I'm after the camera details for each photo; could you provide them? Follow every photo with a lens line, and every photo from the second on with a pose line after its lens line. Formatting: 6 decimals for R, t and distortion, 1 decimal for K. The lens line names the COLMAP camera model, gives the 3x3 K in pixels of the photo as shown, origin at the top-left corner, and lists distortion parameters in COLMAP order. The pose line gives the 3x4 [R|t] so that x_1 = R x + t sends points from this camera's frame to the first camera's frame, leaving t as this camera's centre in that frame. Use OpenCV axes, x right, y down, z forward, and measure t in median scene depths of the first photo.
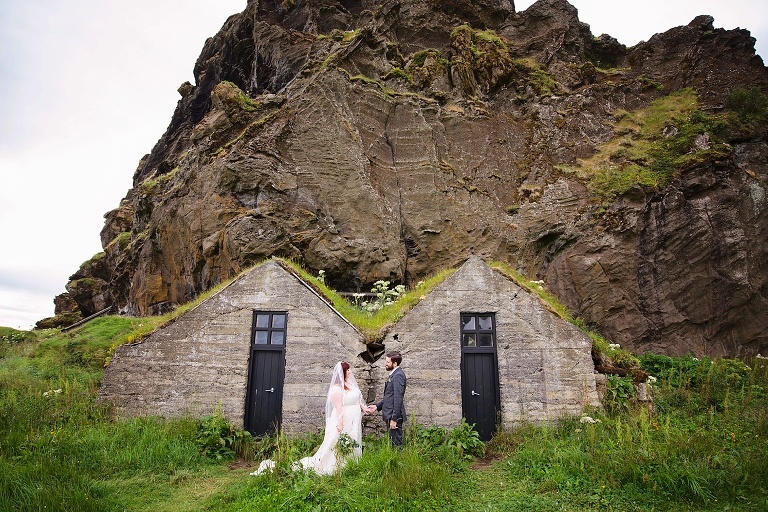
lens RADIAL K [[359.0, 0, 383.8], [0, 359.0, 255.8], [0, 0, 1]] dist [-0.072058, -0.000681]
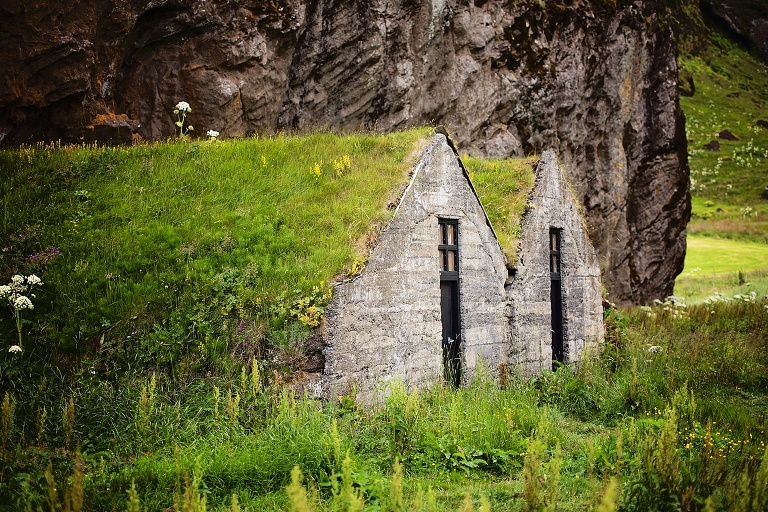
lens RADIAL K [[1541.3, 0, 383.9], [0, 1541.3, 256.3], [0, 0, 1]] dist [-0.069934, 0.000000]
pose [[0.406503, 0.002722, 0.913645, -1.129697], [-0.219648, 0.970959, 0.094834, -0.004974], [-0.886854, -0.239231, 0.395296, 0.007960]]
